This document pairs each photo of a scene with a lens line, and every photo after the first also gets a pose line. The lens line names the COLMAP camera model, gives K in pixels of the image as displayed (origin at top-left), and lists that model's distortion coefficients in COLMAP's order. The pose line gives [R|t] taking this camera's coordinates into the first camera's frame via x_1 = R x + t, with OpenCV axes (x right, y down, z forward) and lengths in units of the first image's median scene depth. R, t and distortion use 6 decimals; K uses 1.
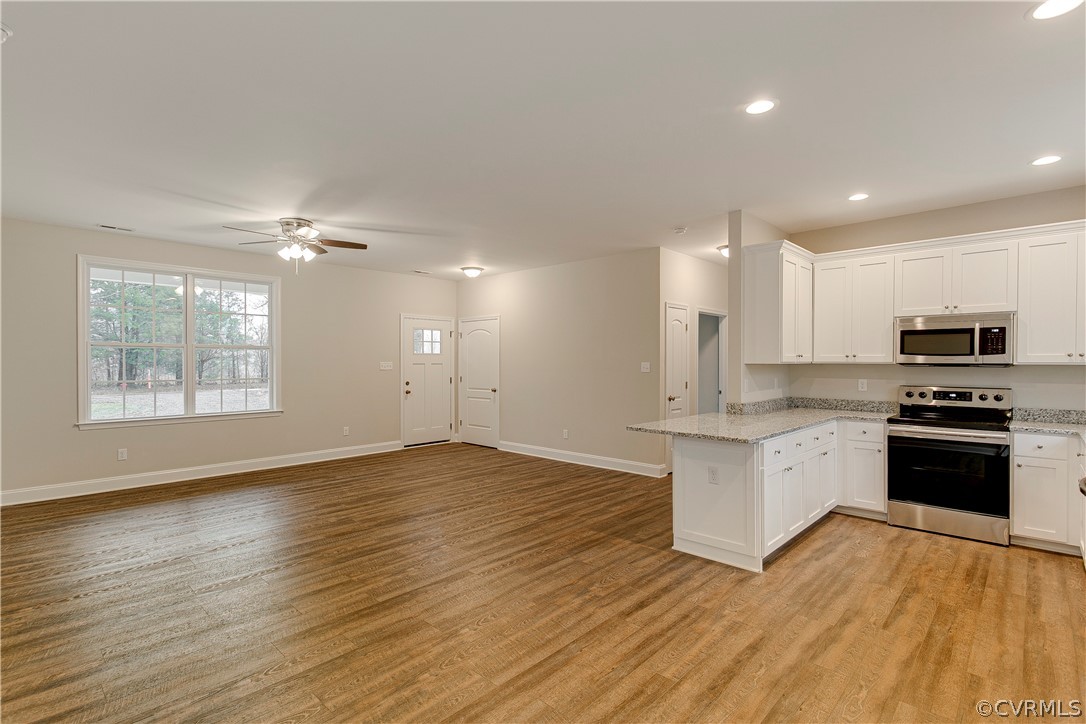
lens RADIAL K [[515.8, 0, 534.8], [0, 515.8, 365.7], [0, 0, 1]] dist [0.010608, -0.001136]
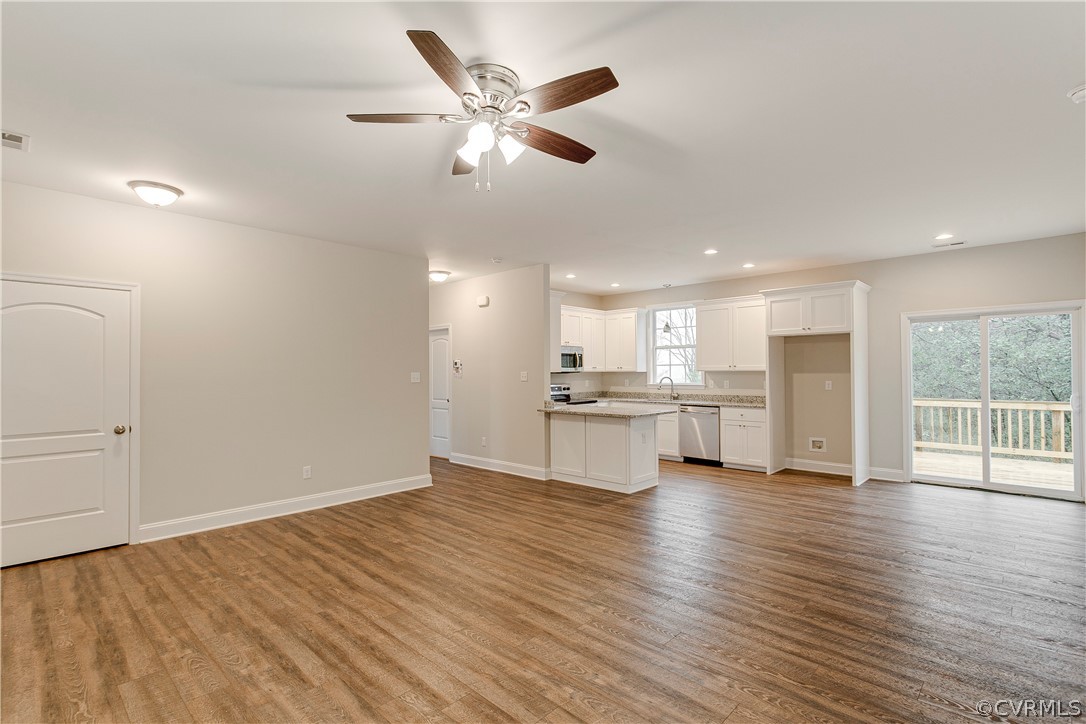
lens RADIAL K [[512.8, 0, 535.1], [0, 512.8, 364.3], [0, 0, 1]] dist [0.008451, -0.000406]
pose [[0.001993, 0.013580, 0.999906, -1.024655], [0.014599, 0.999801, -0.013608, -0.007190], [-0.999891, 0.014625, 0.001794, 1.045172]]
